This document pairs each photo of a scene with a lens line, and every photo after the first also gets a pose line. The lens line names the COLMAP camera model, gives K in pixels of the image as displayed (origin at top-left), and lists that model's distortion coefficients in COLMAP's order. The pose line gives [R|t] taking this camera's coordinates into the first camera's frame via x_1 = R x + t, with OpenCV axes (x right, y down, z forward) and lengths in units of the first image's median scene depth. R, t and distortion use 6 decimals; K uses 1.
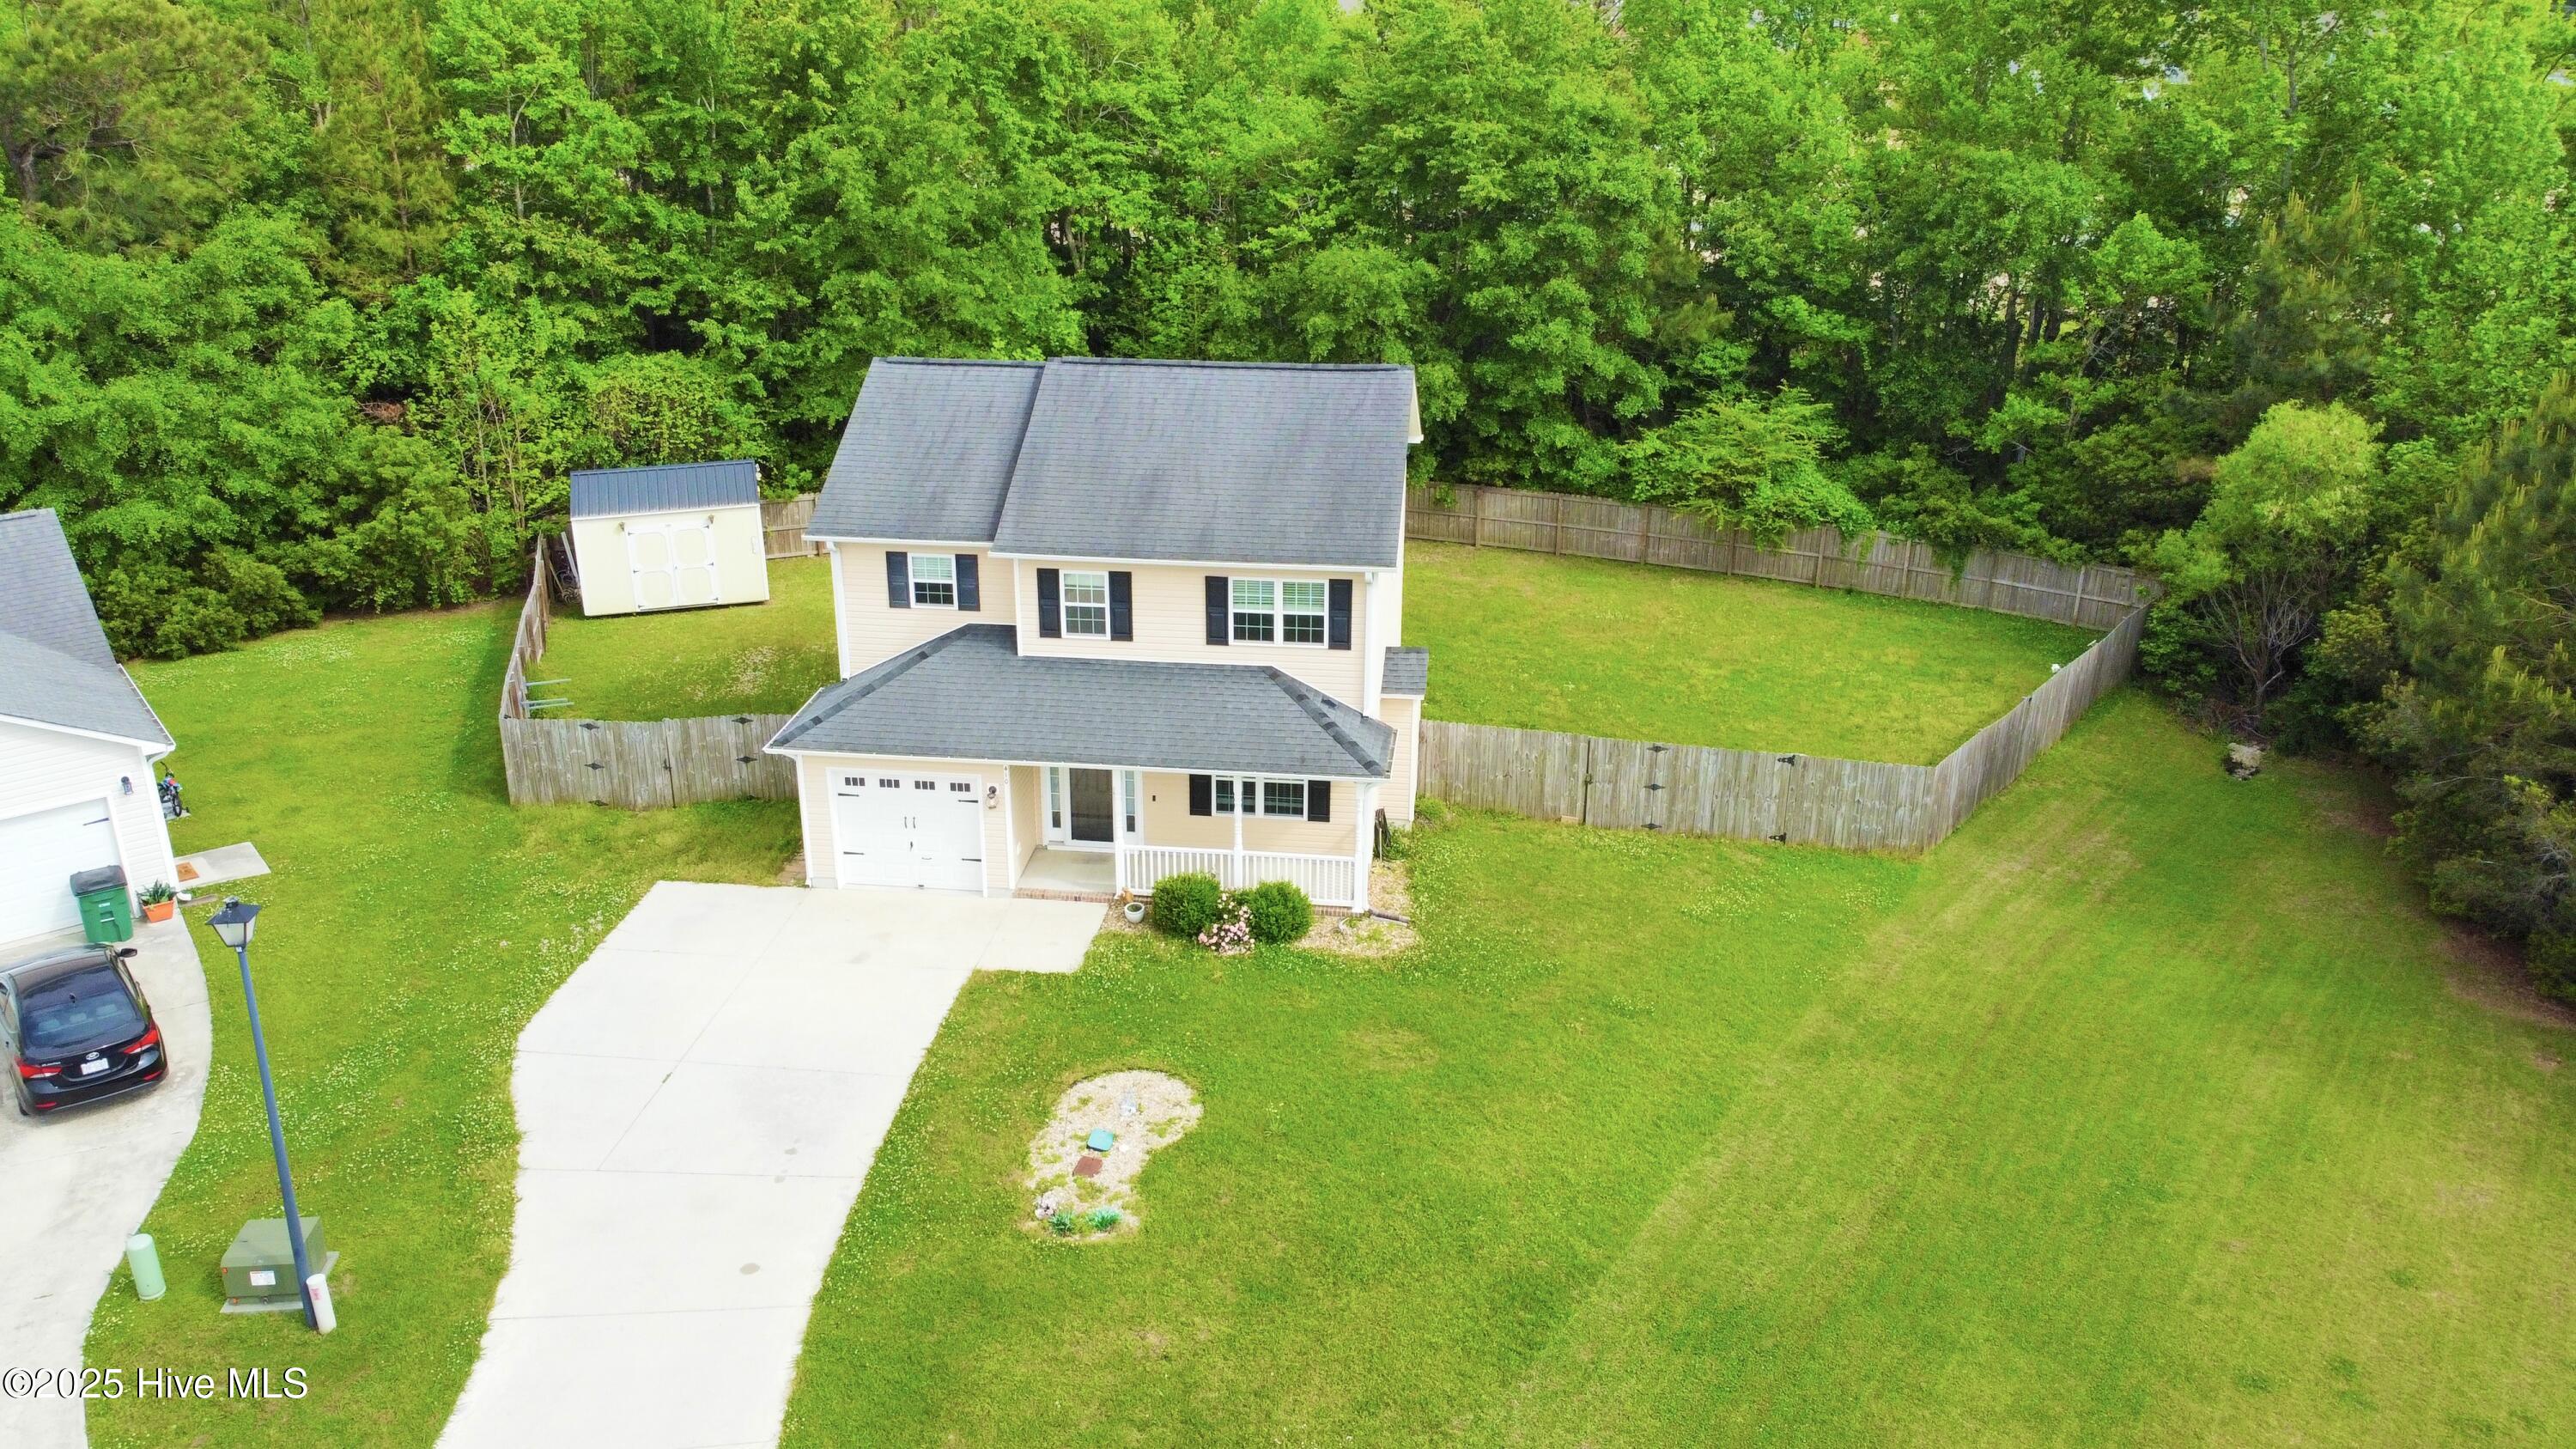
lens RADIAL K [[1952.7, 0, 1286.7], [0, 1952.7, 711.4], [0, 0, 1]] dist [0.001553, -0.006597]
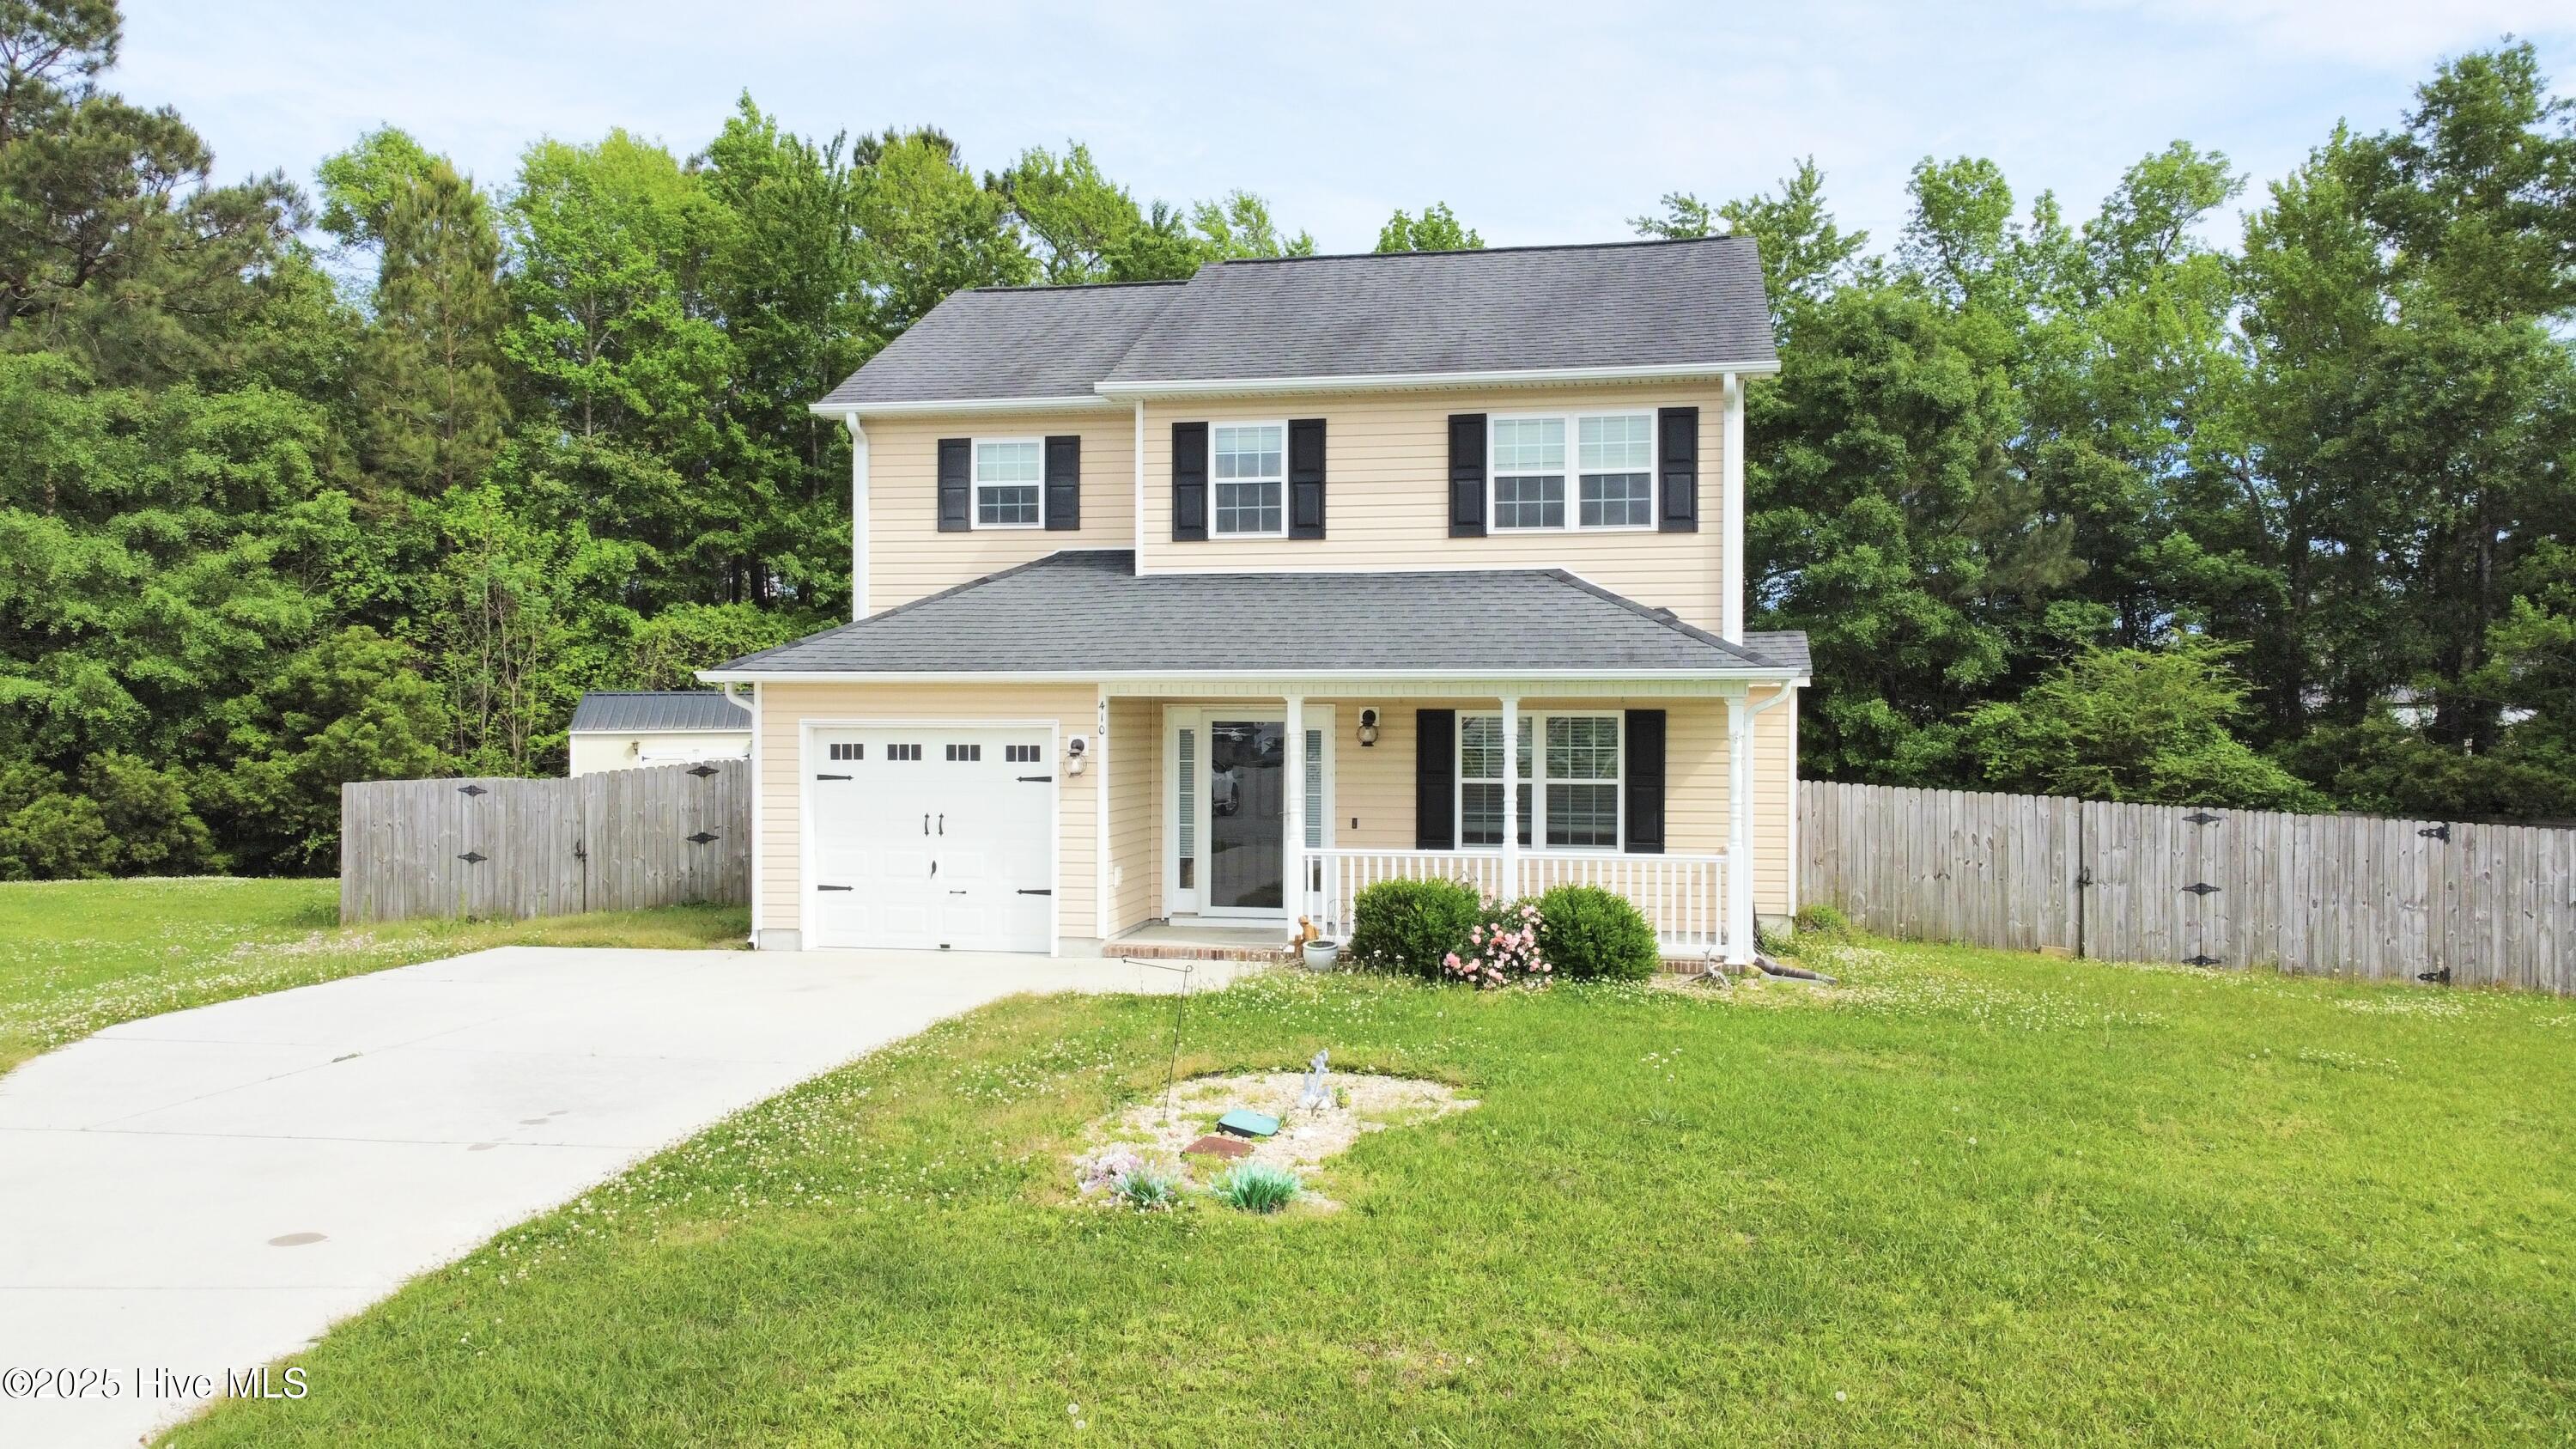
lens RADIAL K [[1952.7, 0, 1286.9], [0, 1952.7, 724.3], [0, 0, 1]] dist [0.001553, -0.006597]
pose [[0.996709, -0.003271, -0.080998, -0.041143], [-0.025962, 0.933676, -0.357177, 0.226816], [0.076794, 0.358104, 0.930518, 0.449036]]
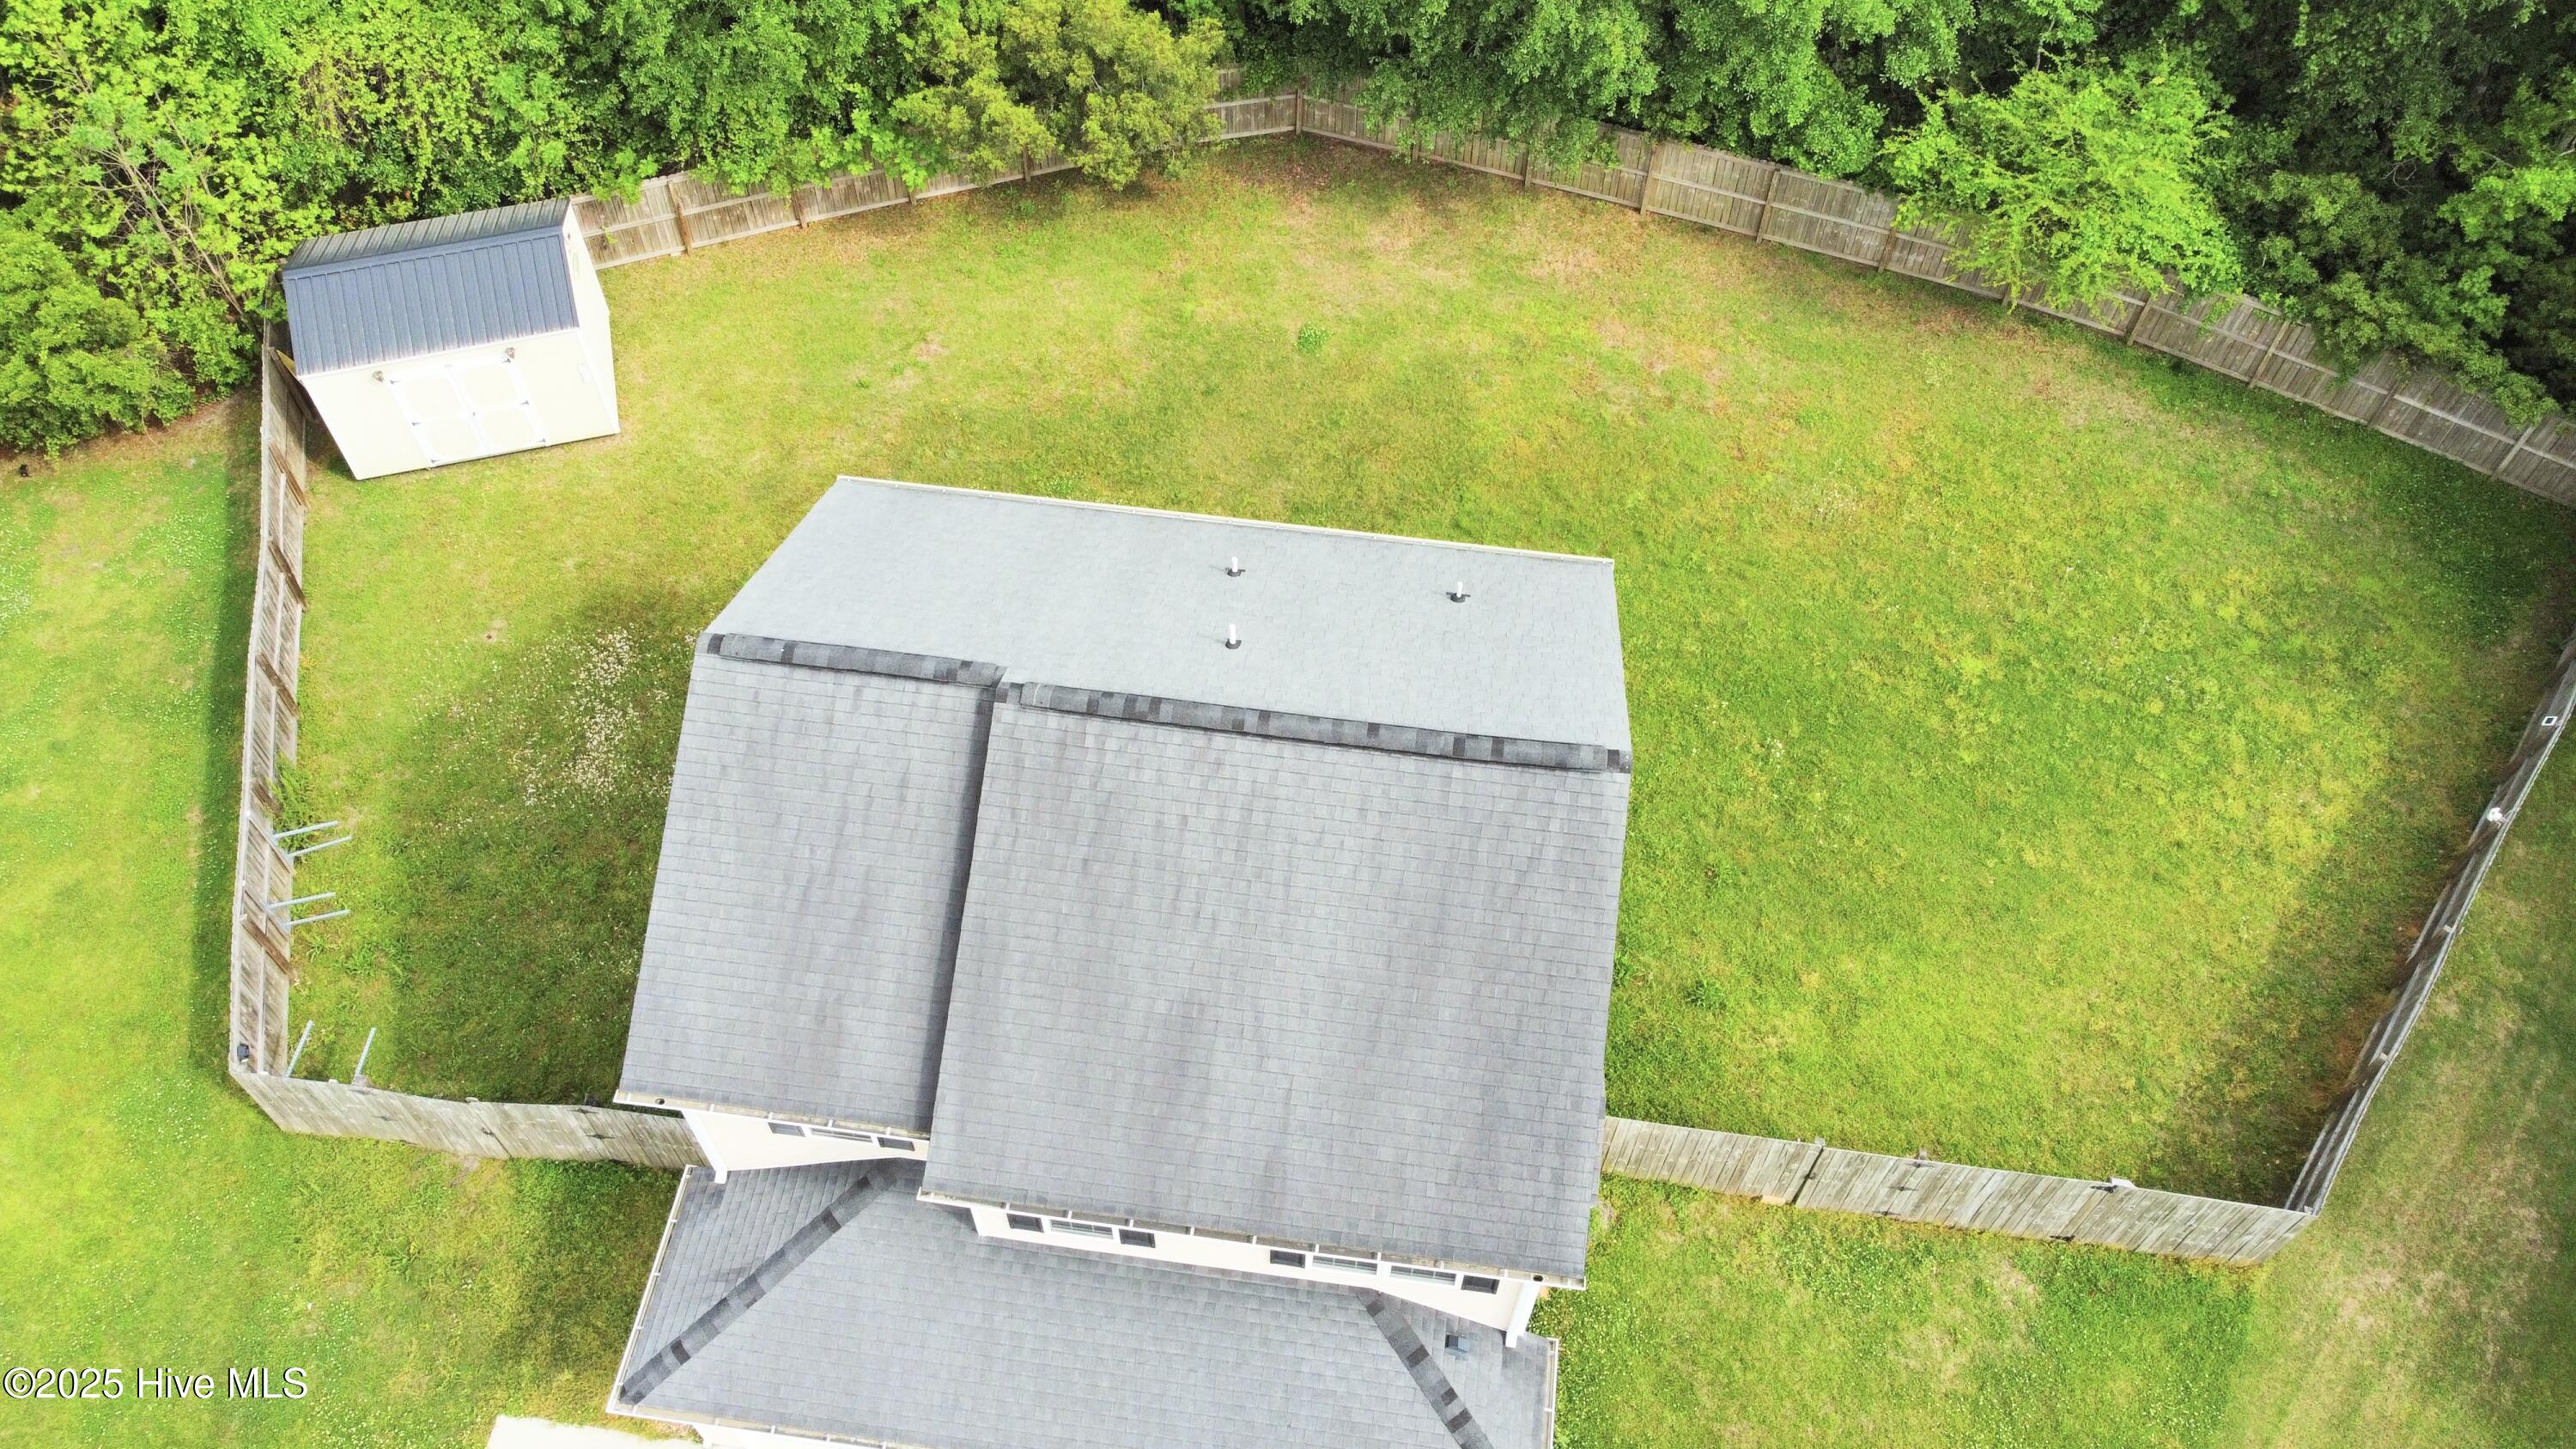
lens RADIAL K [[1952.7, 0, 1278.6], [0, 1952.7, 727.6], [0, 0, 1]] dist [0.001553, -0.006597]
pose [[0.999758, 0.020874, -0.006939, -0.036473], [-0.013637, 0.835663, 0.549074, -0.520502], [0.017260, -0.548846, 0.835745, 0.543777]]
